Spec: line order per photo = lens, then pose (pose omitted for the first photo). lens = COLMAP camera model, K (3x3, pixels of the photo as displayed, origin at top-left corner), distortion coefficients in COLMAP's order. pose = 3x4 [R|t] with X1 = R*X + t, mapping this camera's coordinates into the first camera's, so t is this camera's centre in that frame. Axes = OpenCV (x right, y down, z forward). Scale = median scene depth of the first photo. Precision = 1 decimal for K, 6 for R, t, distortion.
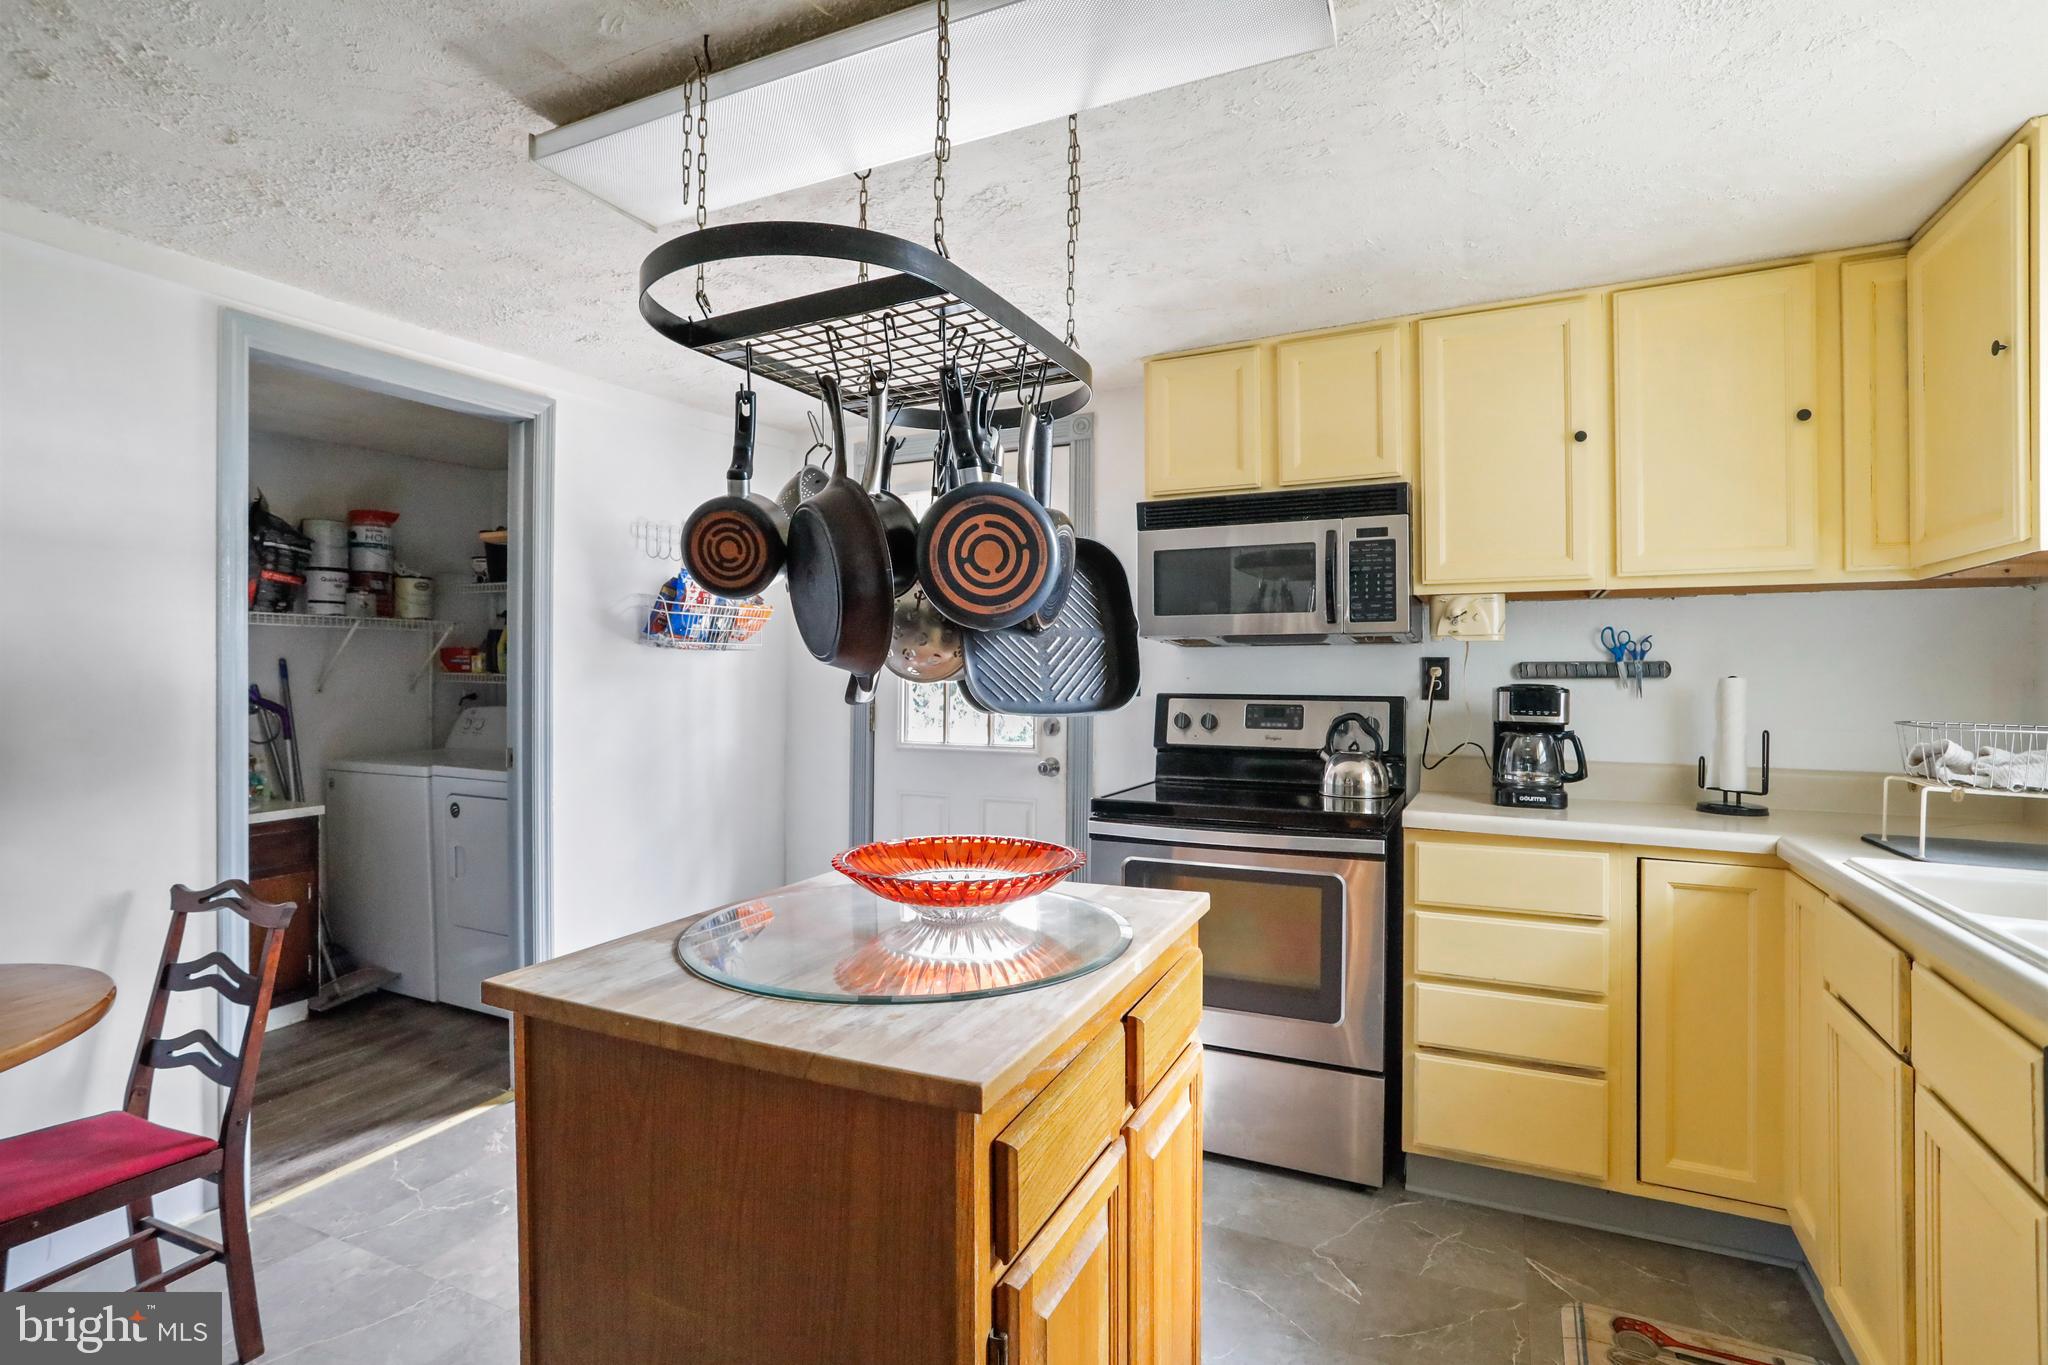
lens RADIAL K [[986.0, 0, 1019.2], [0, 986.0, 667.7], [0, 0, 1]] dist [-0.064298, 0.030391]
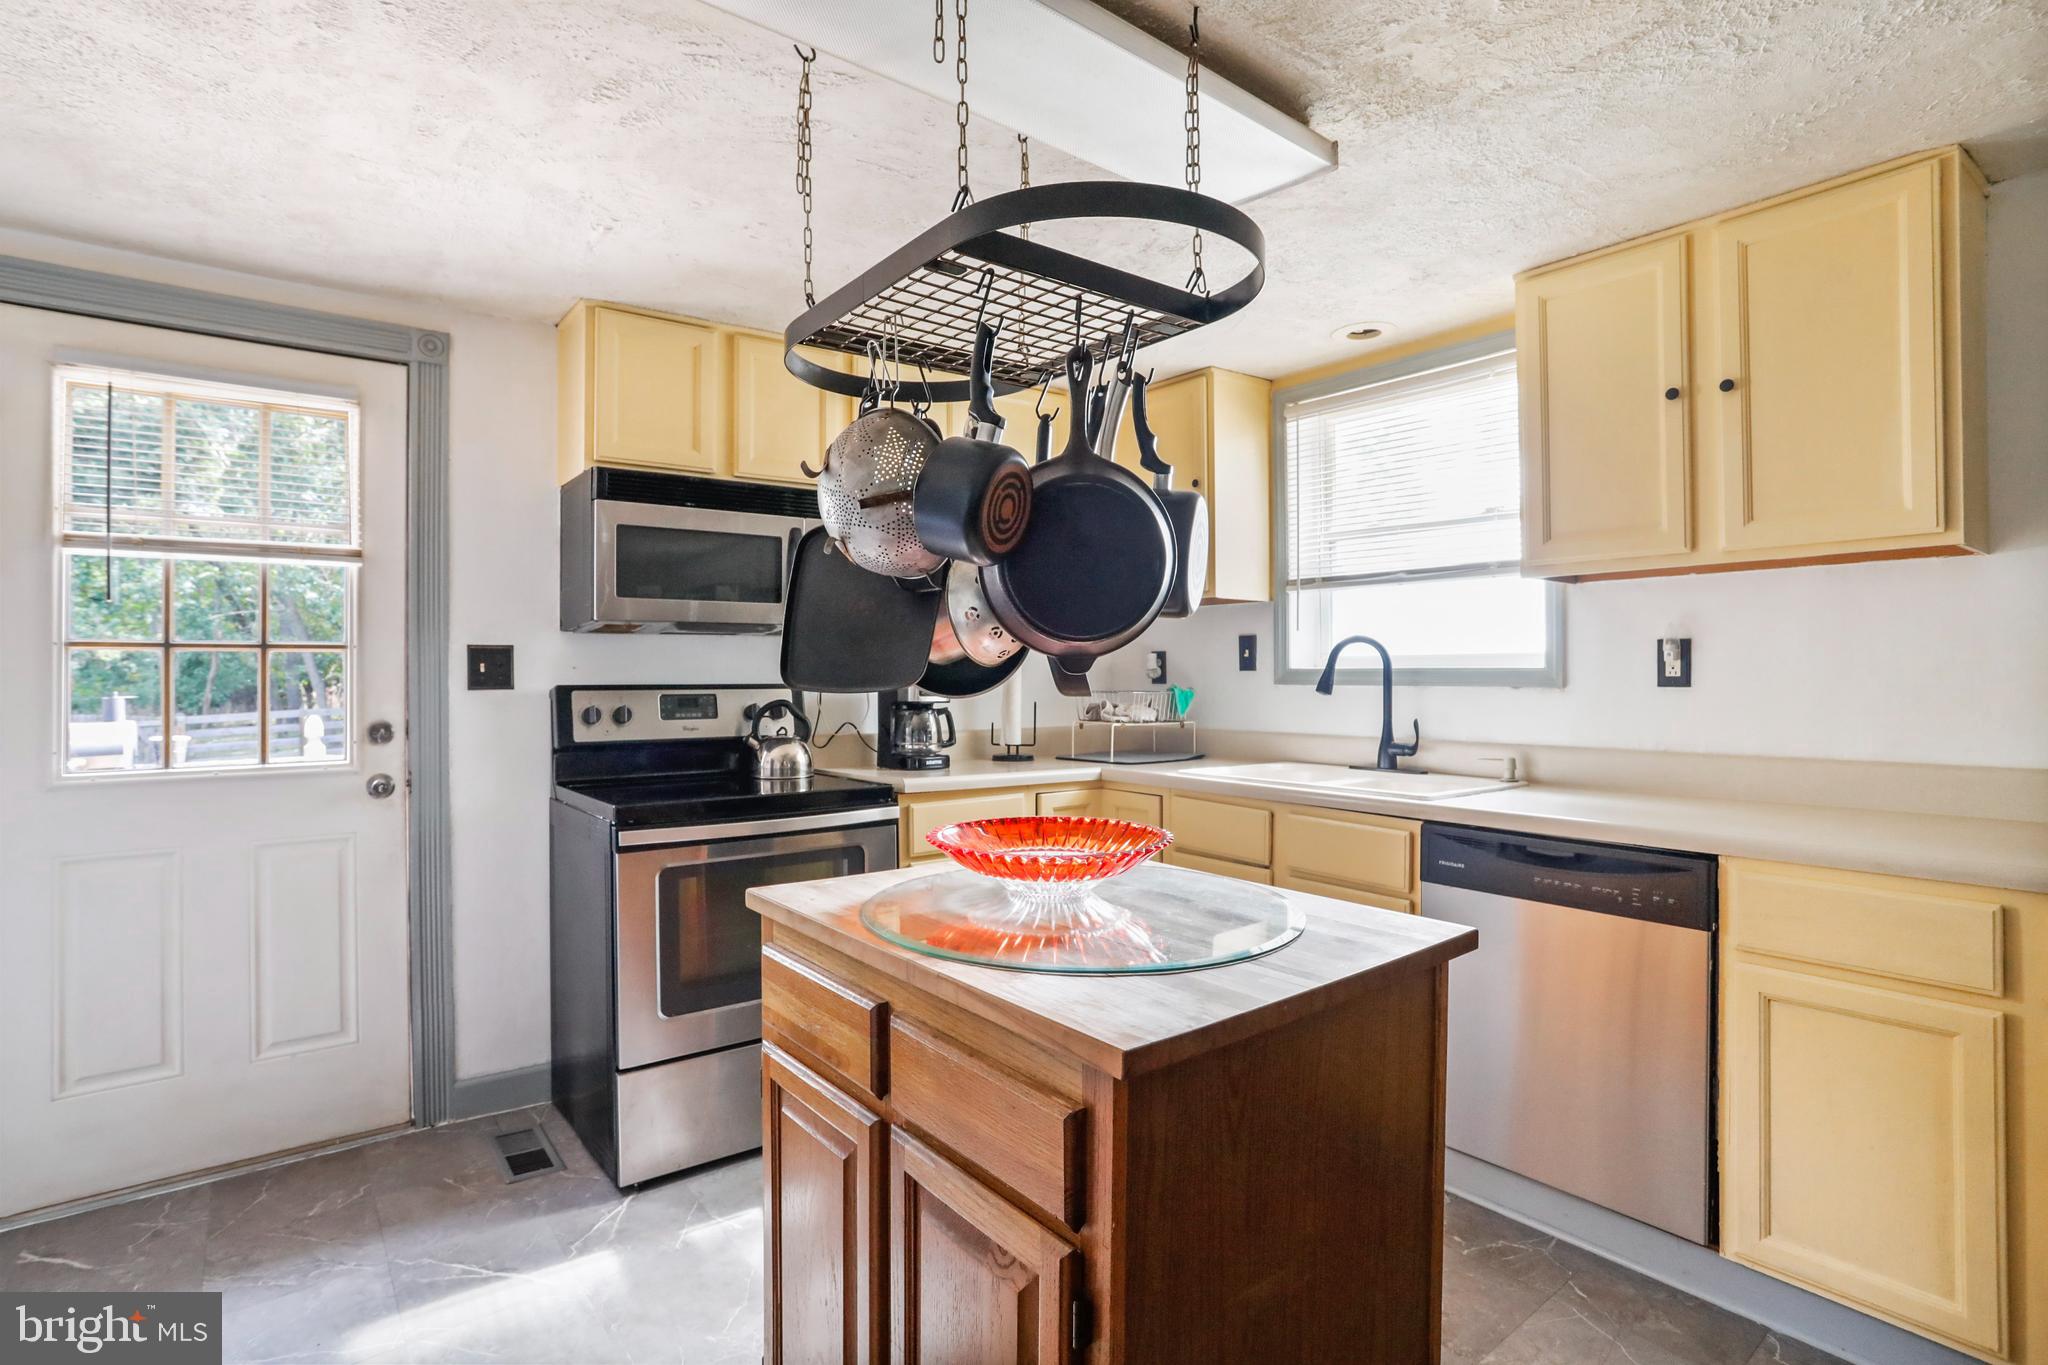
lens RADIAL K [[986.0, 0, 1019.2], [0, 986.0, 667.7], [0, 0, 1]] dist [-0.064298, 0.030391]
pose [[0.451321, 0.000021, 0.892362, -0.443680], [-0.002861, 0.999995, 0.001424, 0.008193], [-0.892357, -0.003195, 0.451319, 0.253969]]
